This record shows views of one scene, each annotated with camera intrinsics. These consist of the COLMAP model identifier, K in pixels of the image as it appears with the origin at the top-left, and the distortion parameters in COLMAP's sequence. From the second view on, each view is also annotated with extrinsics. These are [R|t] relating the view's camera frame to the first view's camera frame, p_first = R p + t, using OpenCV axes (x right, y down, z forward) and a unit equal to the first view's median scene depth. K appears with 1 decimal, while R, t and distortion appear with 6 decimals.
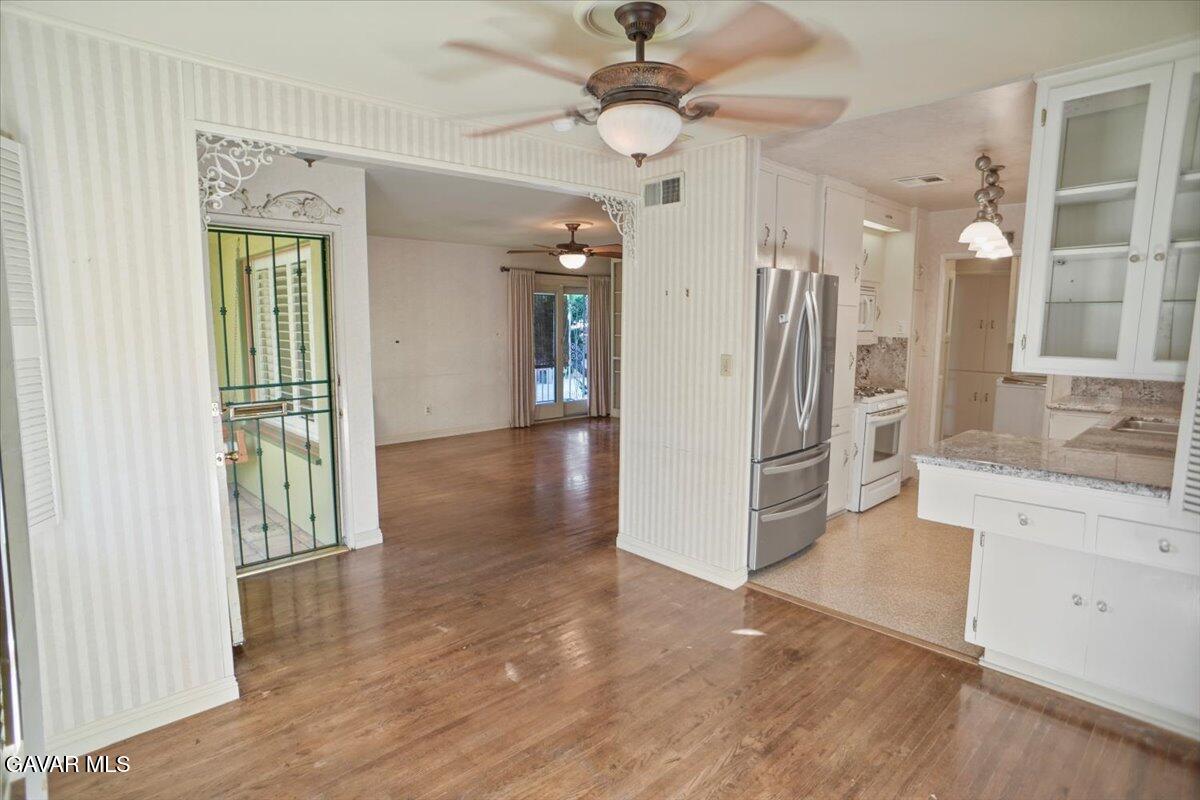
lens RADIAL K [[629.2, 0, 597.6], [0, 629.2, 401.6], [0, 0, 1]] dist [-0.011348, 0.004484]
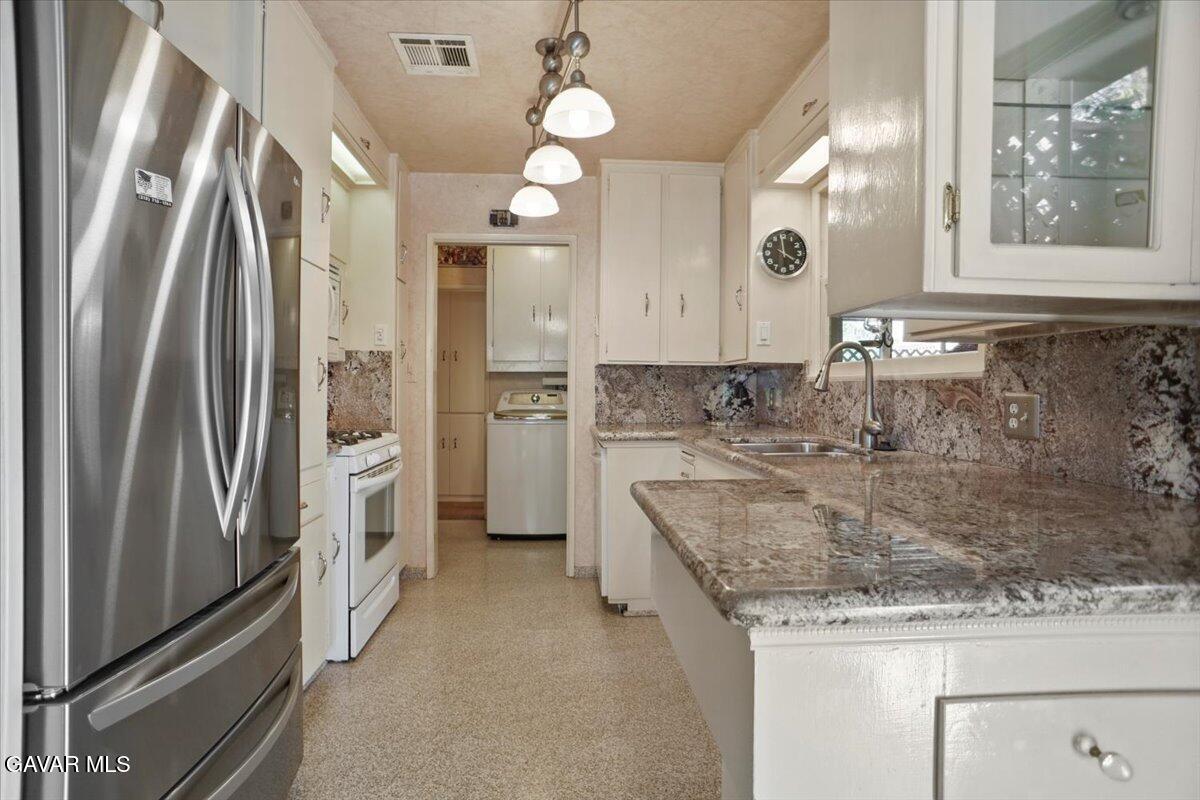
lens RADIAL K [[629.2, 0, 599.2], [0, 629.2, 396.7], [0, 0, 1]] dist [-0.011348, 0.004484]
pose [[0.639089, -0.009268, 0.769077, 0.143406], [0.093994, 0.993374, -0.066136, 0.007714], [-0.763368, 0.114555, 0.635725, 0.465662]]
